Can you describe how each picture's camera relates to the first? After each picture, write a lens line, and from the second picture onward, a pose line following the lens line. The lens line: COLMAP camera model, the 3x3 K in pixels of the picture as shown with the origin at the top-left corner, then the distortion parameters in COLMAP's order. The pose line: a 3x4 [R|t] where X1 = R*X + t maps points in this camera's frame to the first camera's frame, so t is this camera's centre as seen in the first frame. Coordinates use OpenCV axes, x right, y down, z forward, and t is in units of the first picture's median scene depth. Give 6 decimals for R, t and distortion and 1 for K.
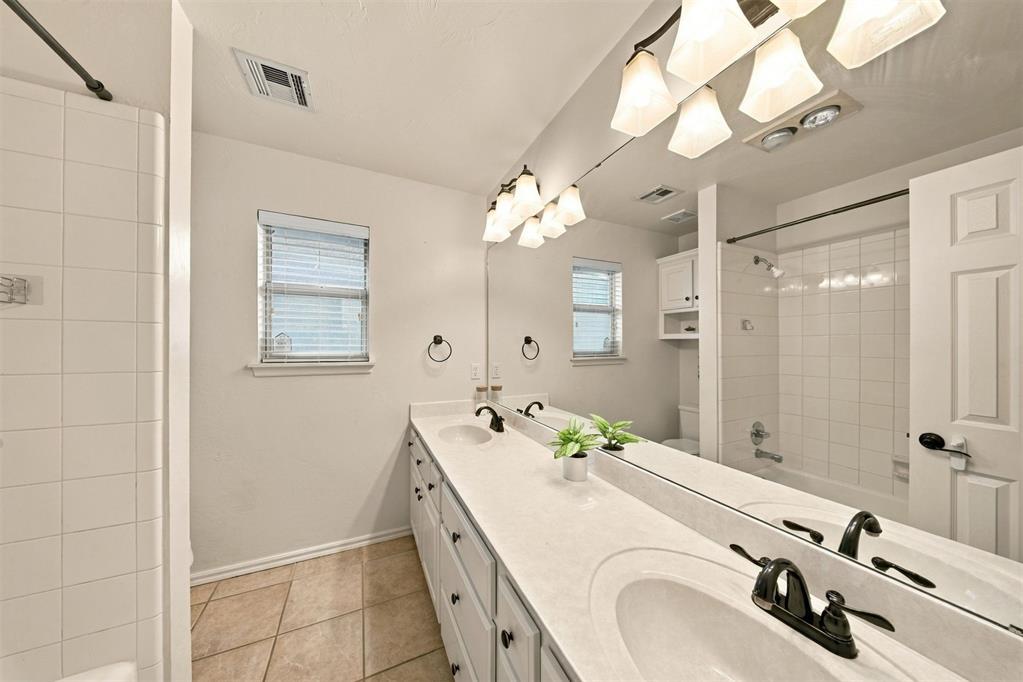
lens RADIAL K [[309.7, 0, 508.2], [0, 309.7, 338.9], [0, 0, 1]] dist [0.004329, -0.000219]
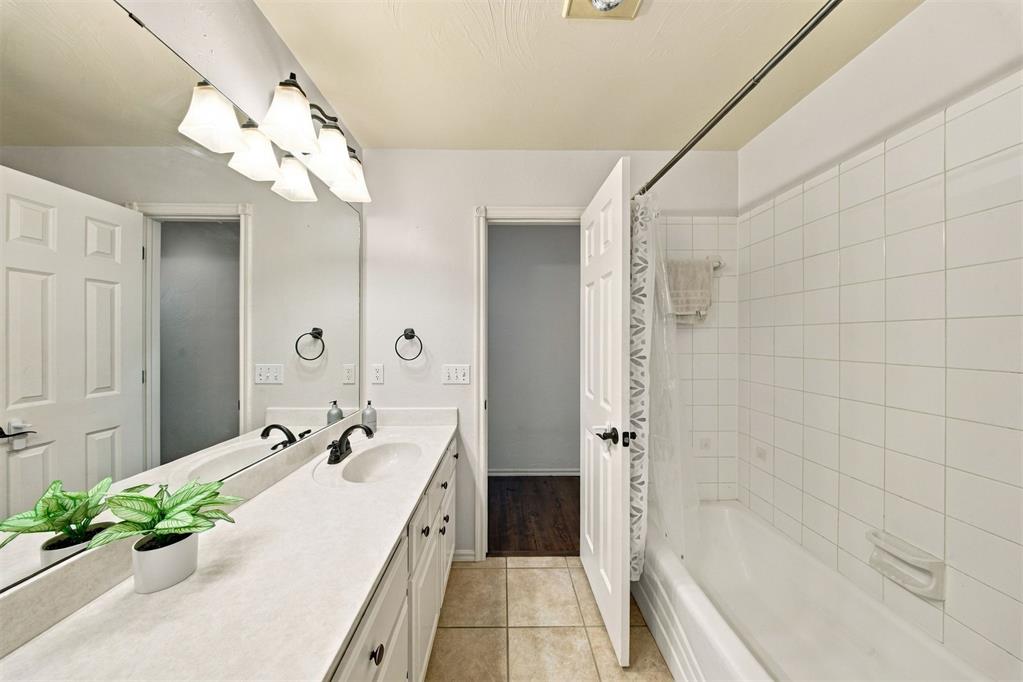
lens RADIAL K [[303.4, 0, 505.1], [0, 303.4, 336.8], [0, 0, 1]] dist [-0.001873, -0.000225]
pose [[-0.891387, -0.008497, 0.453163, -0.684496], [-0.014927, 0.999832, -0.010615, 0.009877], [-0.452997, -0.016227, -0.891364, 1.432335]]
